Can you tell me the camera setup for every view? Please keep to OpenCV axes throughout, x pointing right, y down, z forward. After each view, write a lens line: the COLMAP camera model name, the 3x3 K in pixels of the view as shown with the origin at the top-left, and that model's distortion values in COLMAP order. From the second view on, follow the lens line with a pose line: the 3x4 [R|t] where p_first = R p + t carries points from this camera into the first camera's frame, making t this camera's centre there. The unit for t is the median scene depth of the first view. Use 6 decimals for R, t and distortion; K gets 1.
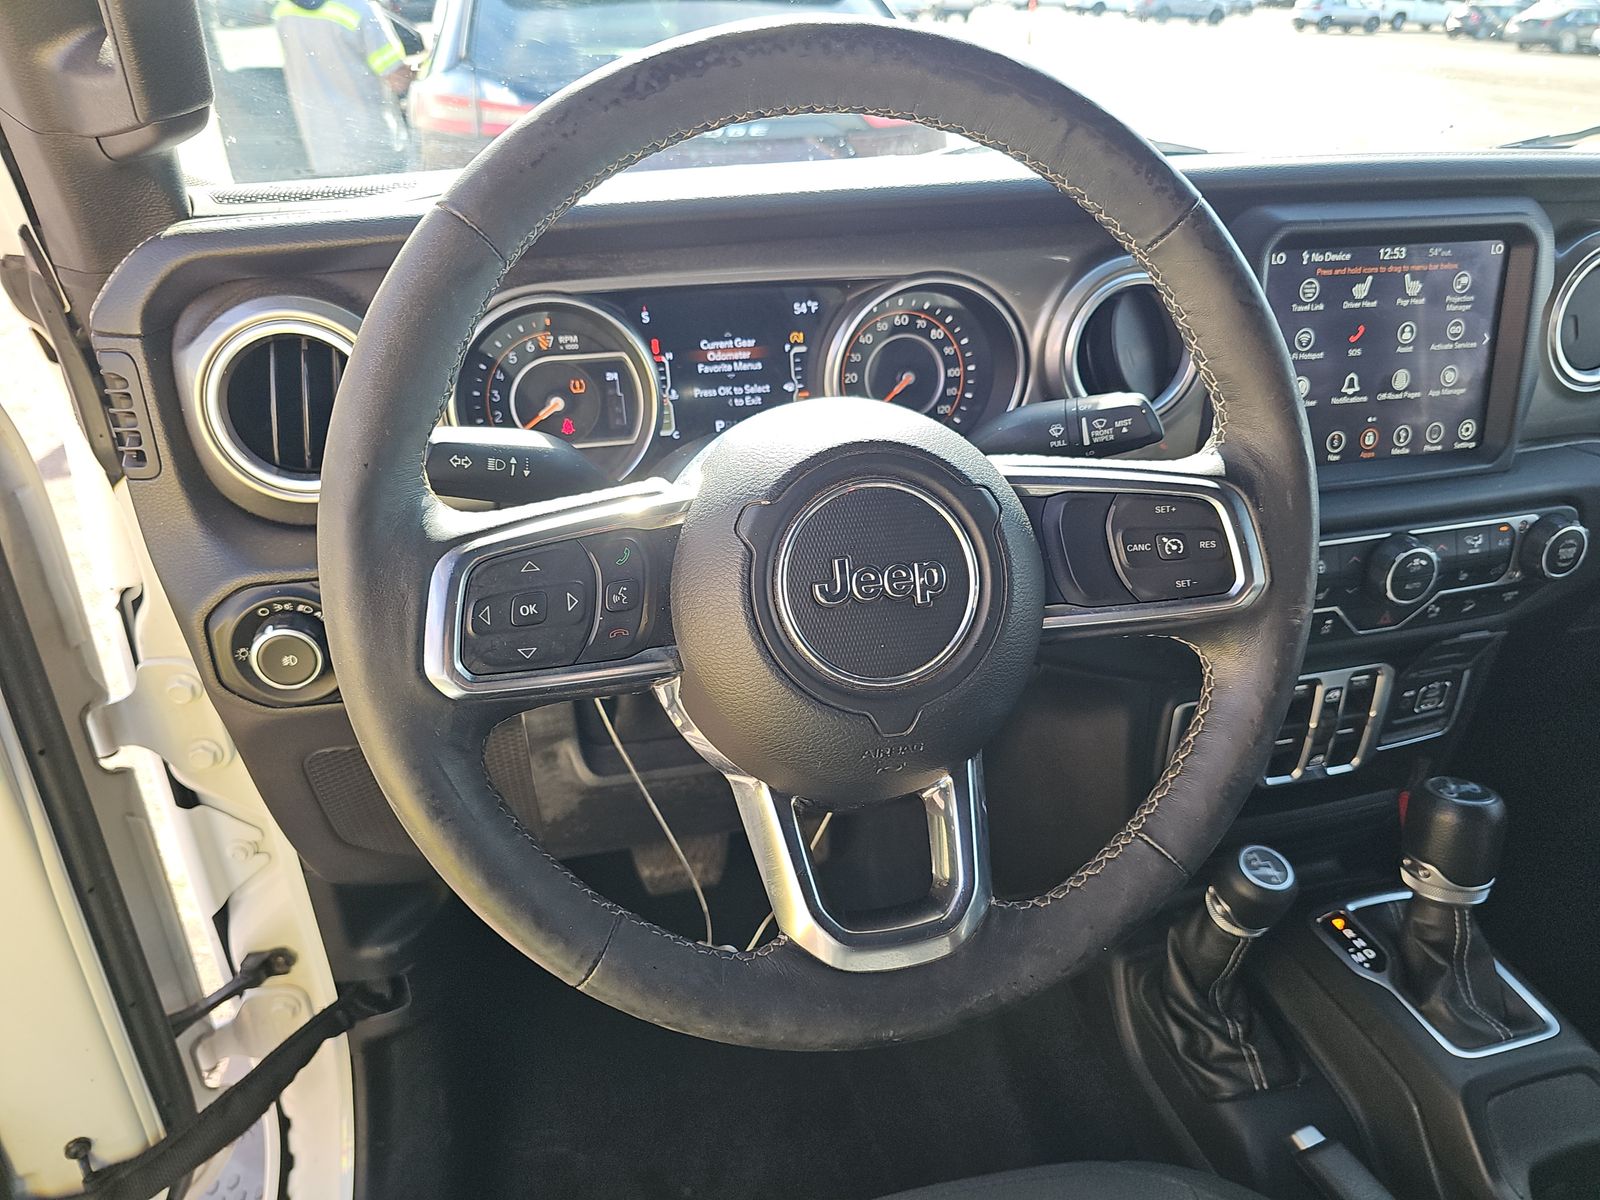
lens RADIAL K [[1067.0, 0, 826.2], [0, 1067.0, 594.6], [0, 0, 1]] dist [0.067923, -0.136881]
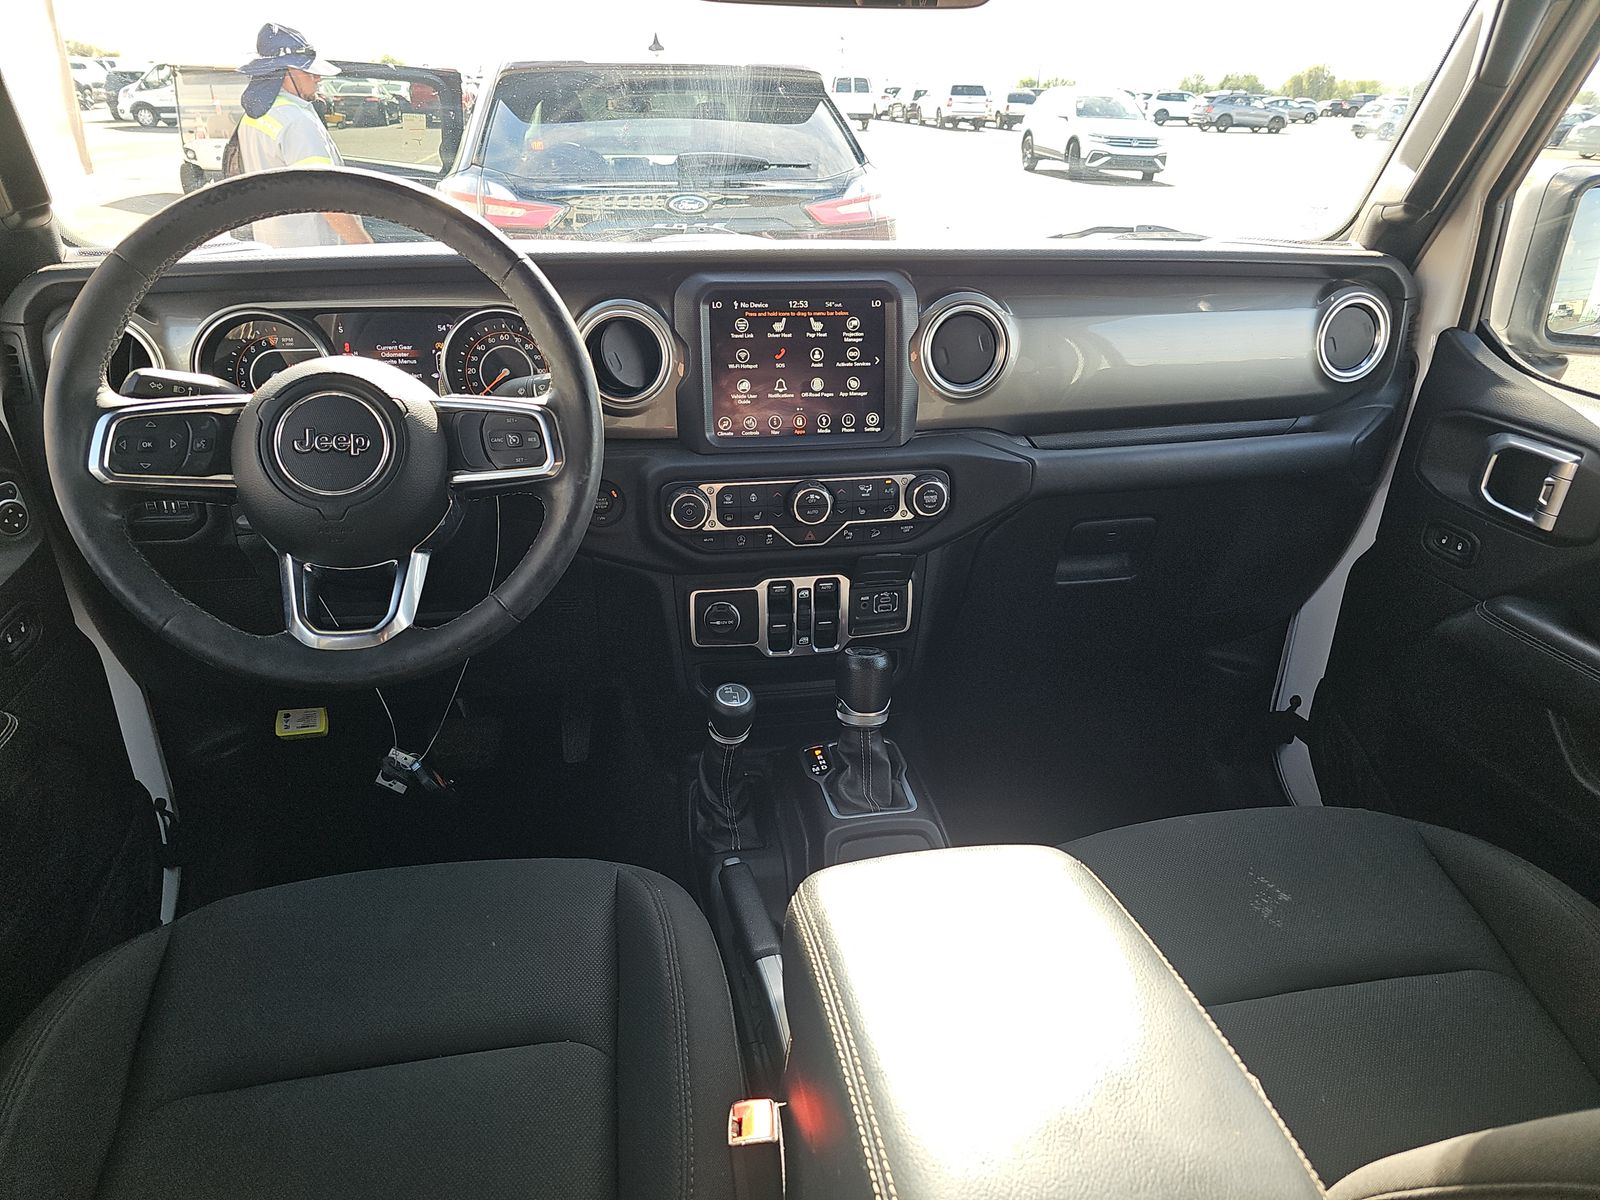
lens RADIAL K [[1022.4, 0, 800.0], [0, 1022.4, 600.0], [0, 0, 1]] dist [-0.000806, -0.001219]
pose [[0.998106, 0.040678, -0.046146, 0.609067], [-0.043240, 0.997496, -0.055963, 0.208367], [0.043754, 0.057853, 0.997366, -0.499842]]
